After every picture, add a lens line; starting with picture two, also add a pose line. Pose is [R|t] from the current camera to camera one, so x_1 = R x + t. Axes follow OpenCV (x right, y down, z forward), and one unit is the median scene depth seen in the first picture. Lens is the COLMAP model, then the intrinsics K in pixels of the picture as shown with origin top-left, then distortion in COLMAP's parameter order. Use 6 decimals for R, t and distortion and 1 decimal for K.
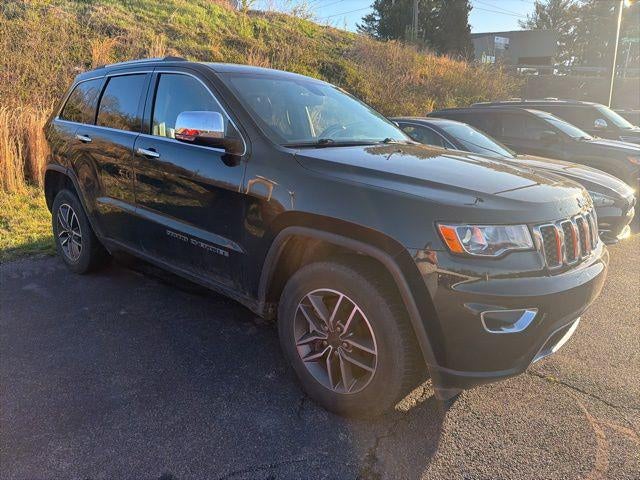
lens RADIAL K [[453.7, 0, 321.7], [0, 453.7, 235.9], [0, 0, 1]] dist [0.018527, -0.023318]
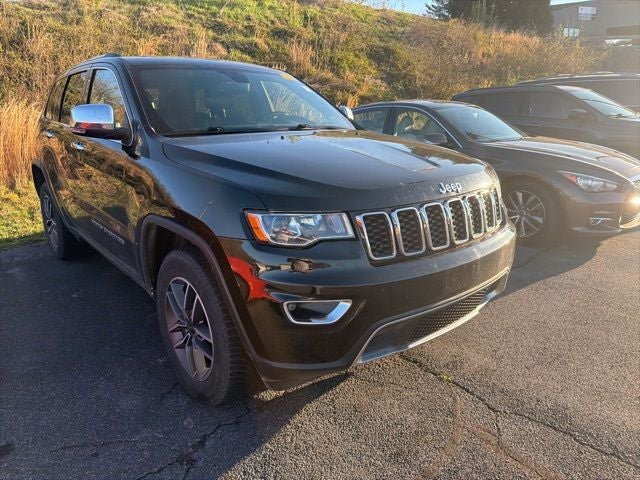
lens RADIAL K [[453.7, 0, 317.9], [0, 453.7, 238.7], [0, 0, 1]] dist [0.018527, -0.023318]
pose [[0.986804, 0.005298, -0.161834, 0.060494], [-0.000449, 0.999550, 0.029989, 0.000189], [0.161920, -0.029521, 0.986362, 0.006789]]
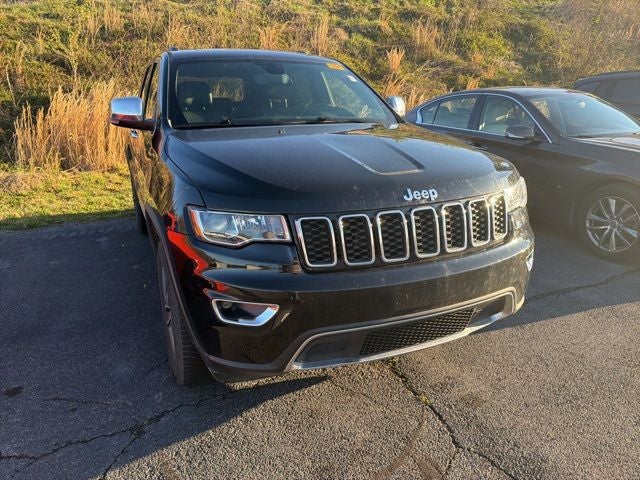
lens RADIAL K [[453.7, 0, 316.2], [0, 453.7, 241.8], [0, 0, 1]] dist [0.018527, -0.023318]
pose [[0.900632, 0.097432, -0.423520, 0.100133], [-0.070639, 0.994404, 0.078548, -0.005286], [0.428803, -0.040825, 0.902475, 0.022491]]
